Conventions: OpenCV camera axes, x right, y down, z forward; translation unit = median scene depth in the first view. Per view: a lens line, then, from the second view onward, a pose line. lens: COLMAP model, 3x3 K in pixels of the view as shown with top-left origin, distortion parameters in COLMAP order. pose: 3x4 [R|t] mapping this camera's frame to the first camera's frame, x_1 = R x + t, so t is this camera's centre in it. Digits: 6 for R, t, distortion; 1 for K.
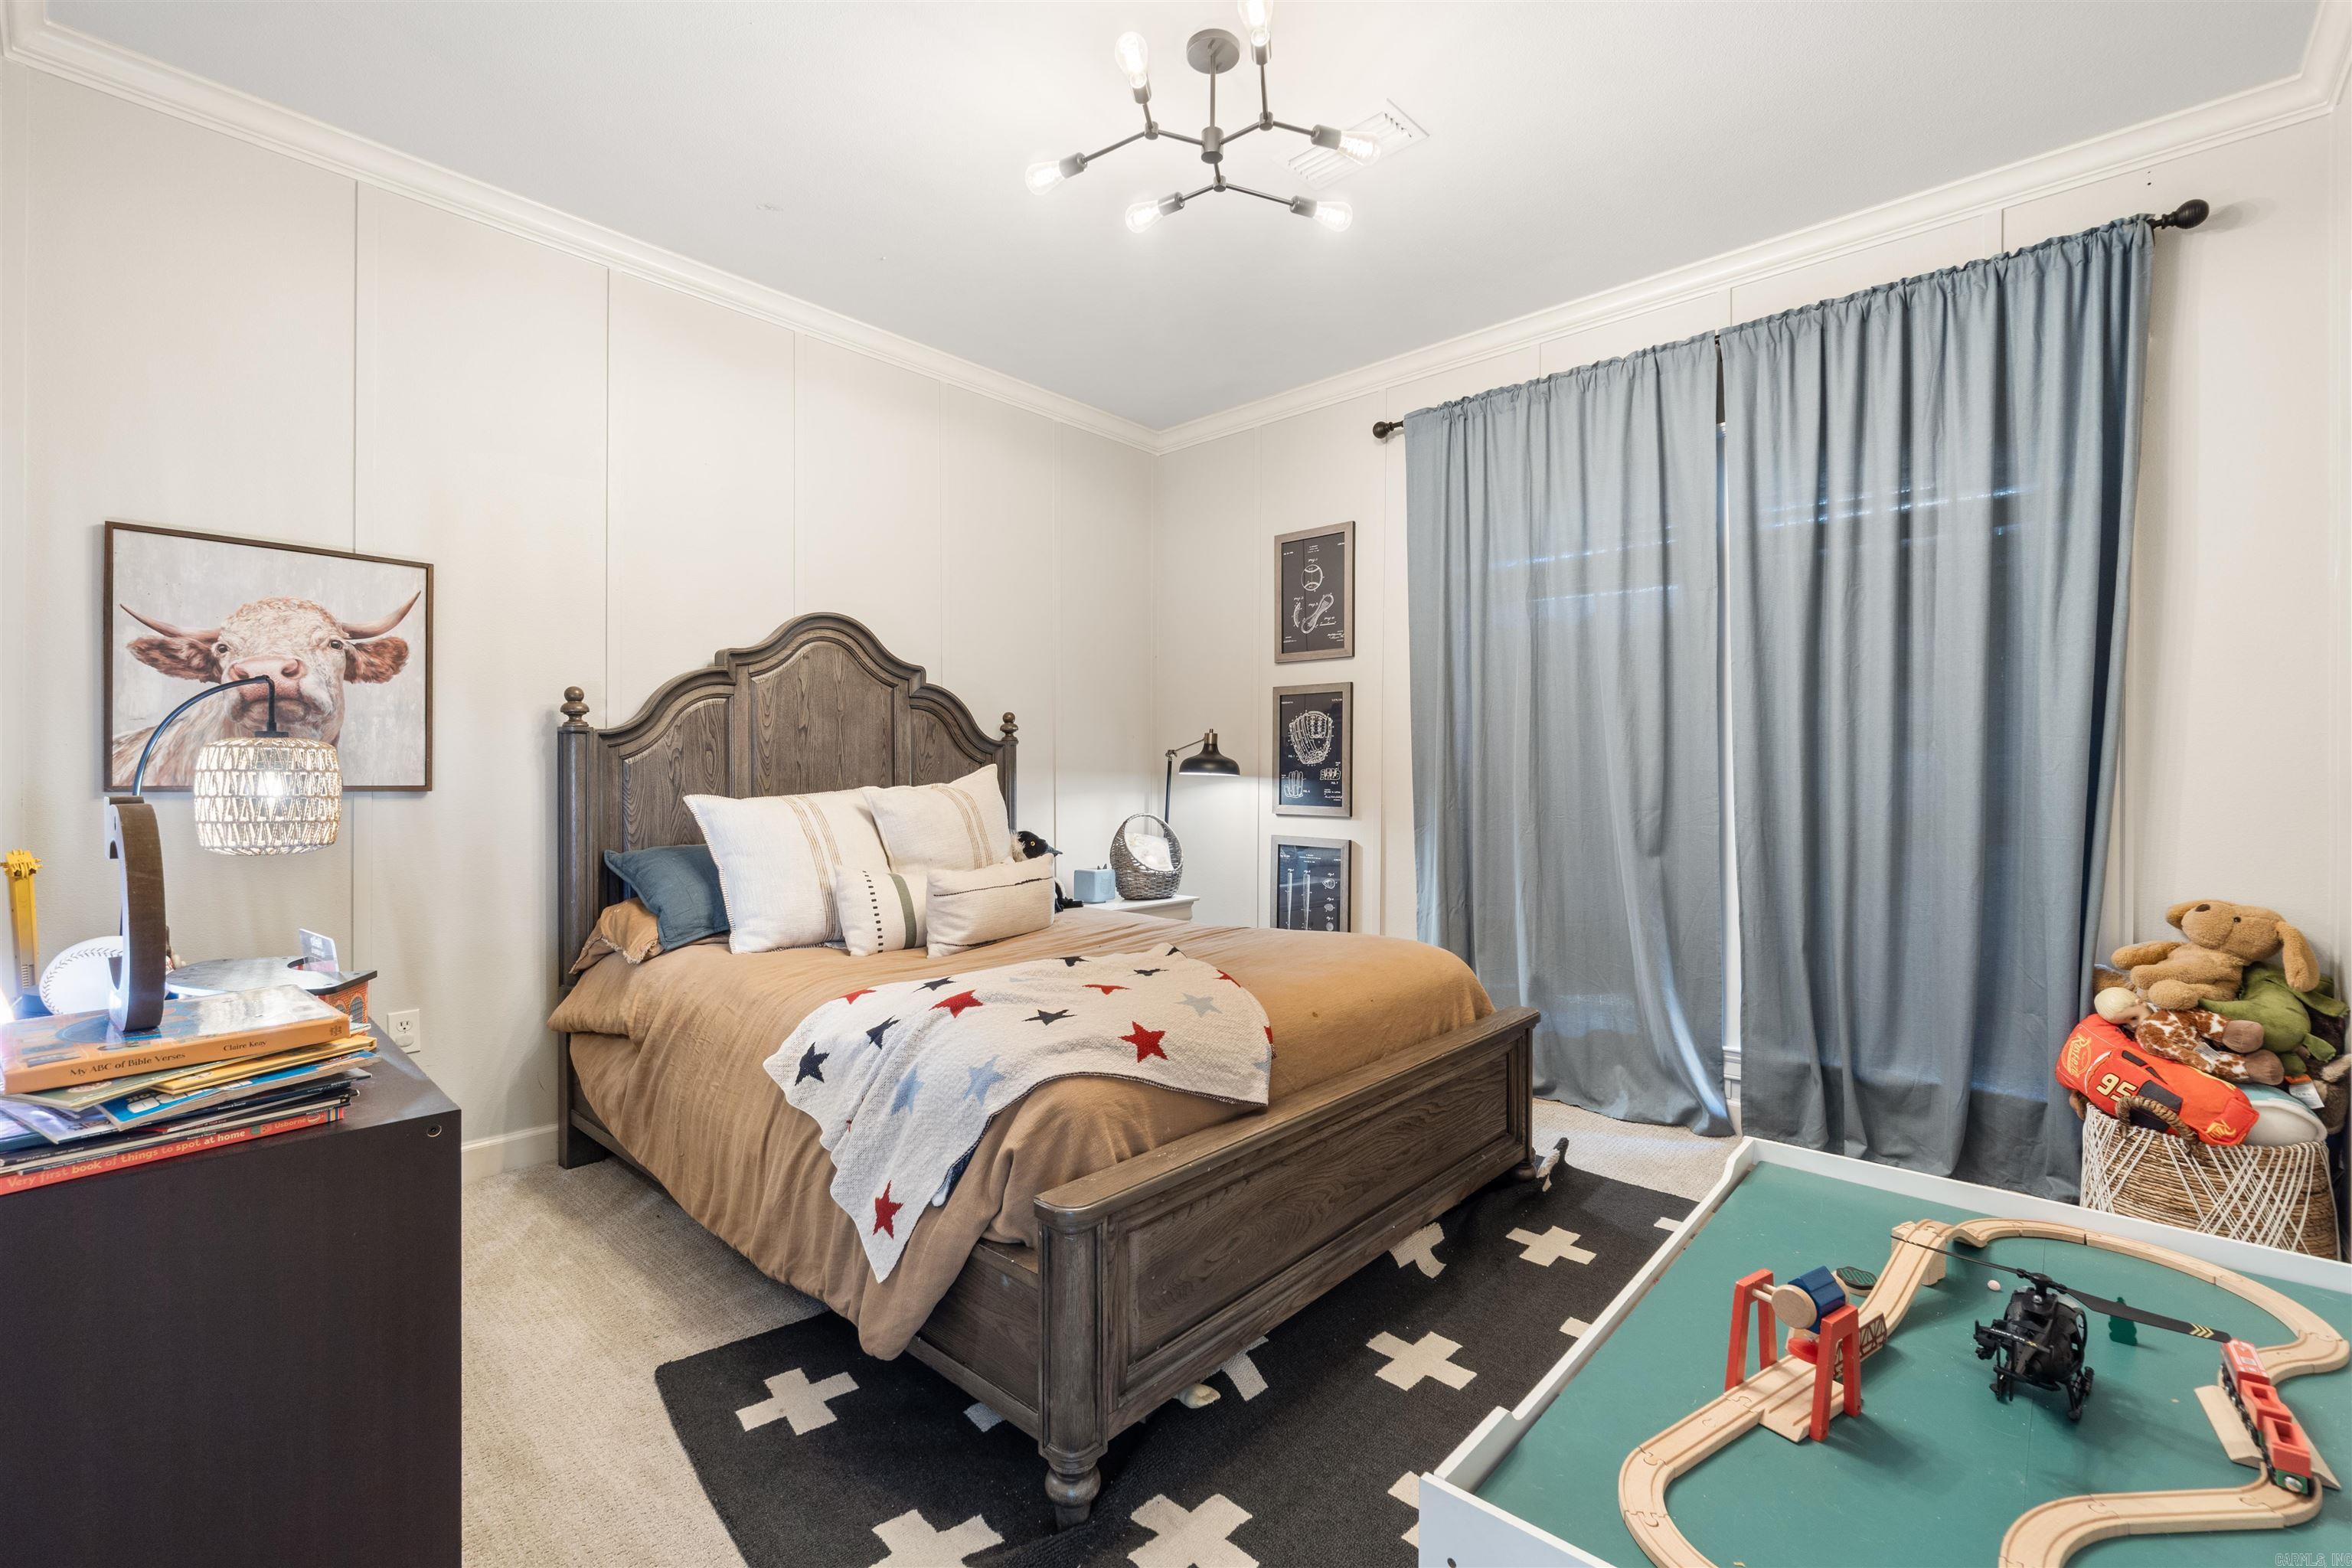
lens RADIAL K [[1024.2, 0, 1174.1], [0, 1024.2, 790.8], [0, 0, 1]] dist [-0.006529, 0.001197]
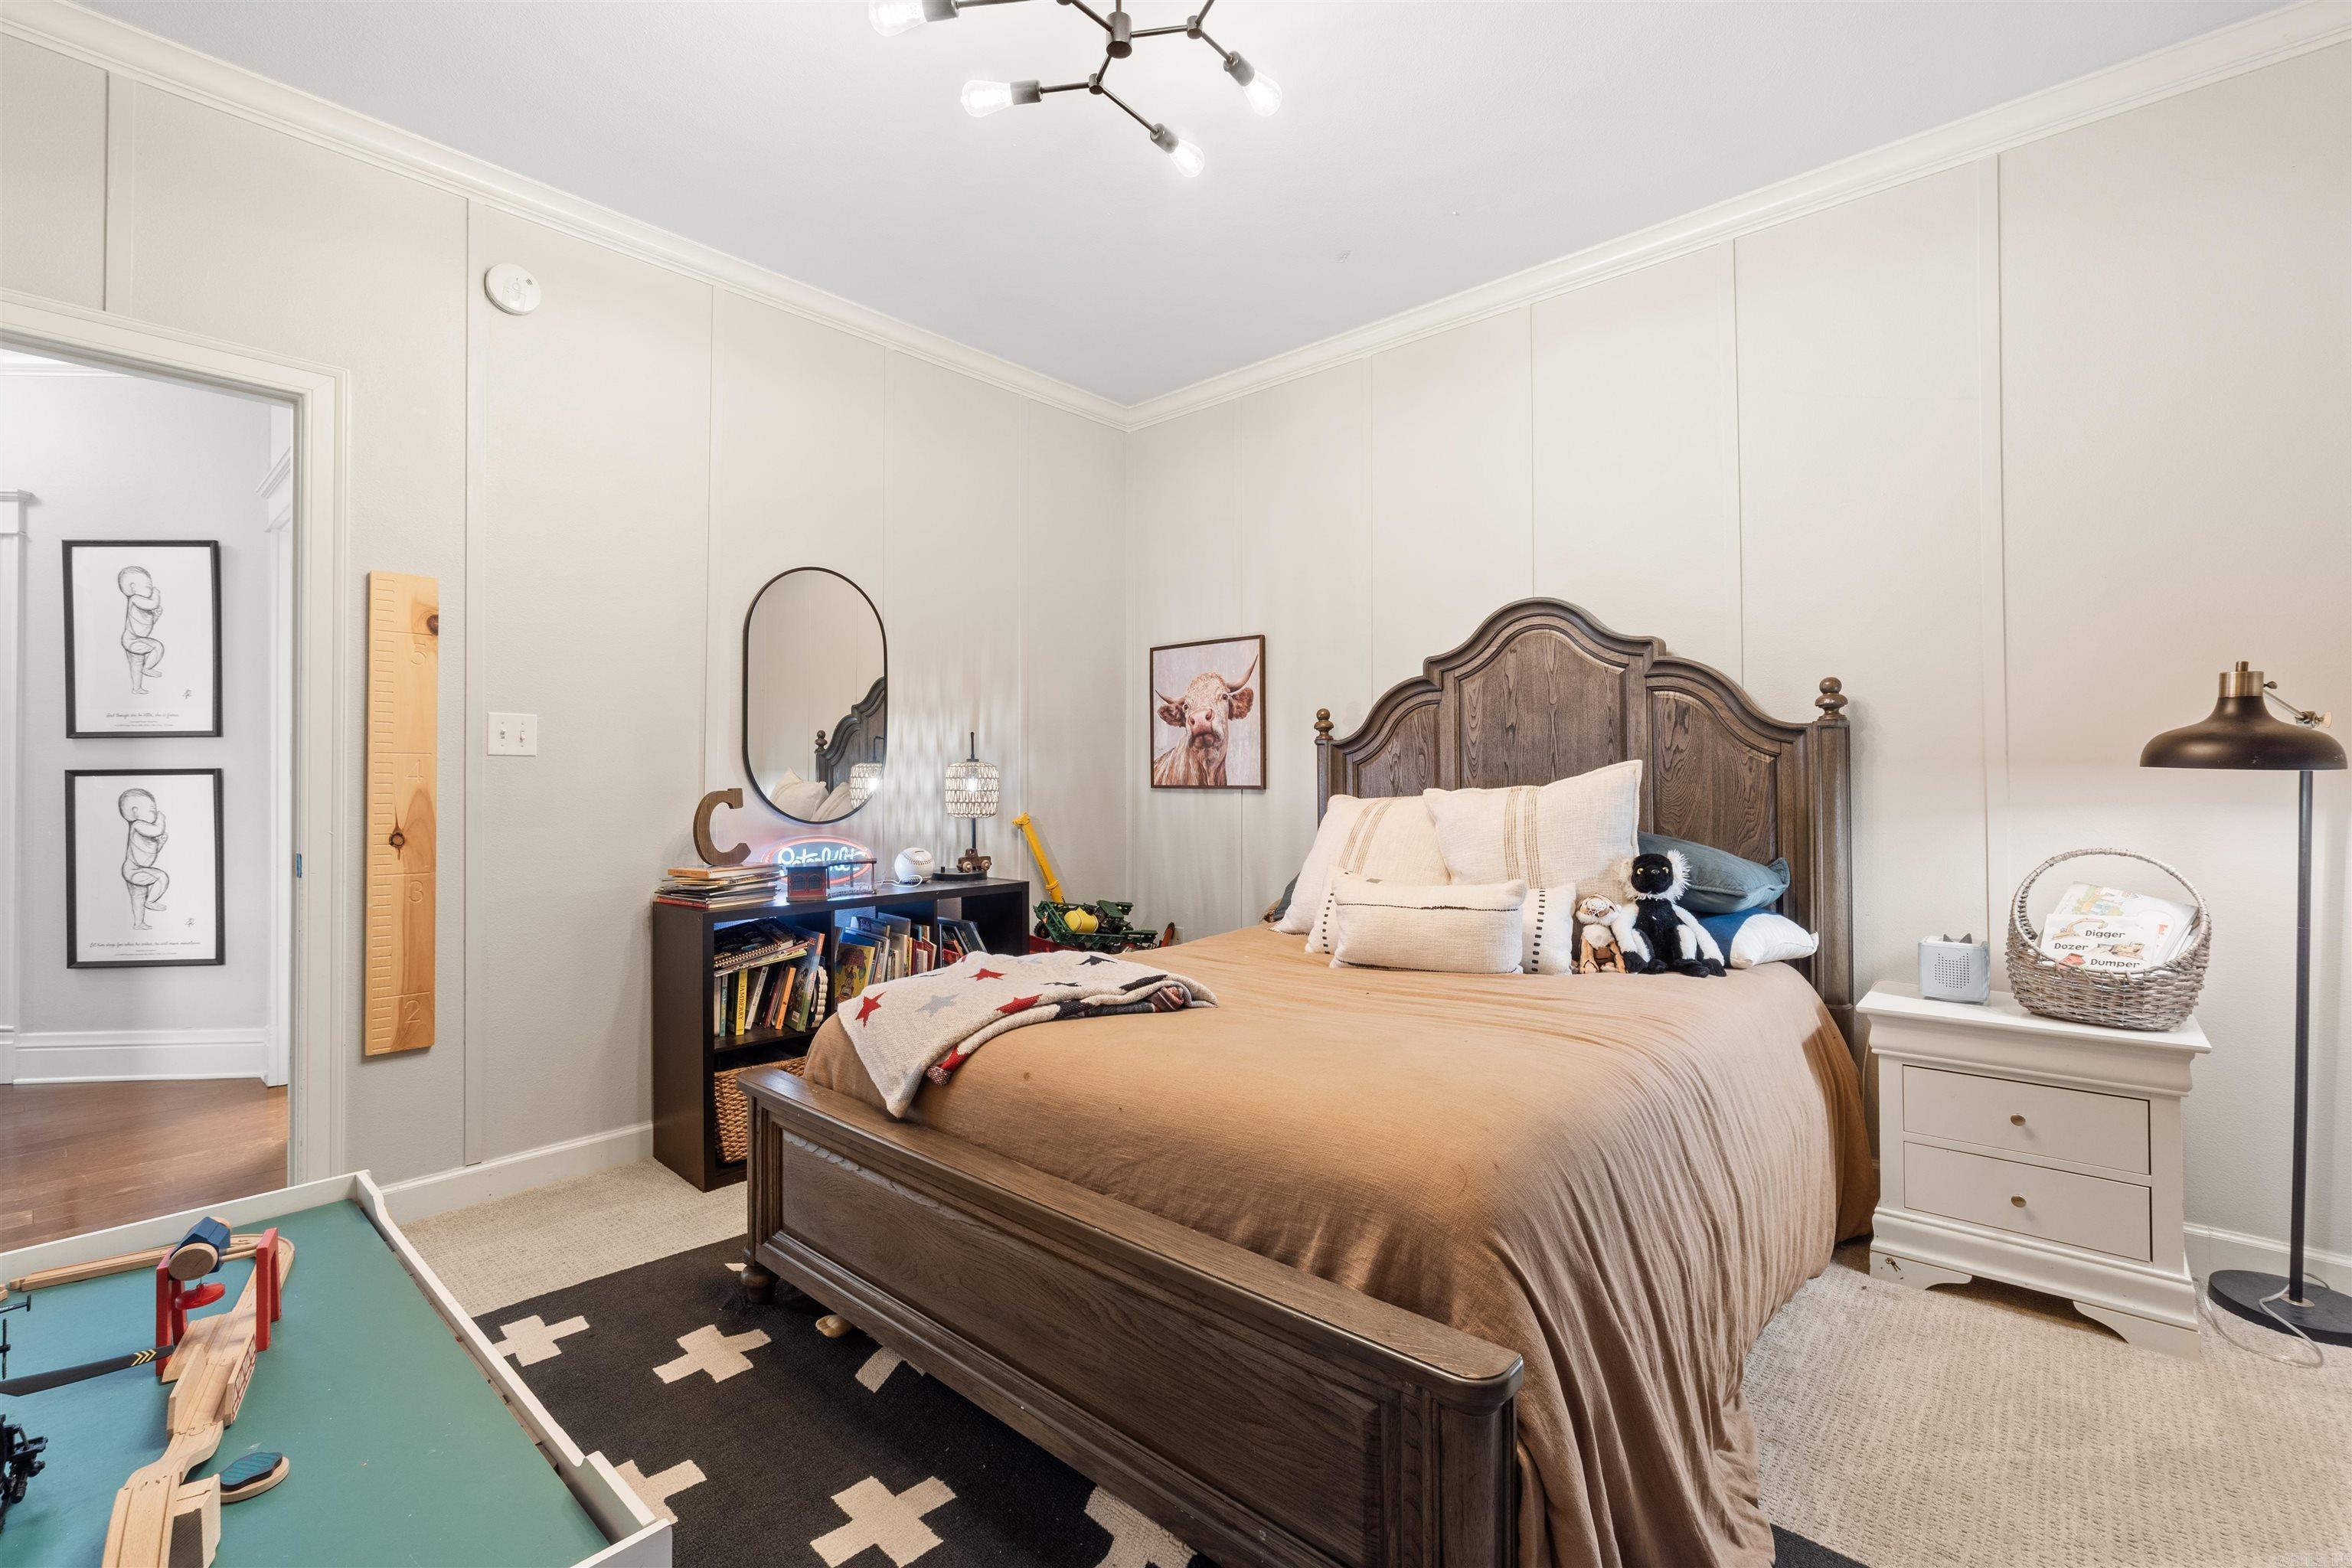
lens RADIAL K [[1024.2, 0, 1183.8], [0, 1024.2, 767.3], [0, 0, 1]] dist [-0.006529, 0.001197]
pose [[0.000302, -0.010435, -0.999946, 0.762447], [-0.006984, 0.999921, -0.010437, -0.014941], [0.999976, 0.006987, 0.000229, 0.901031]]
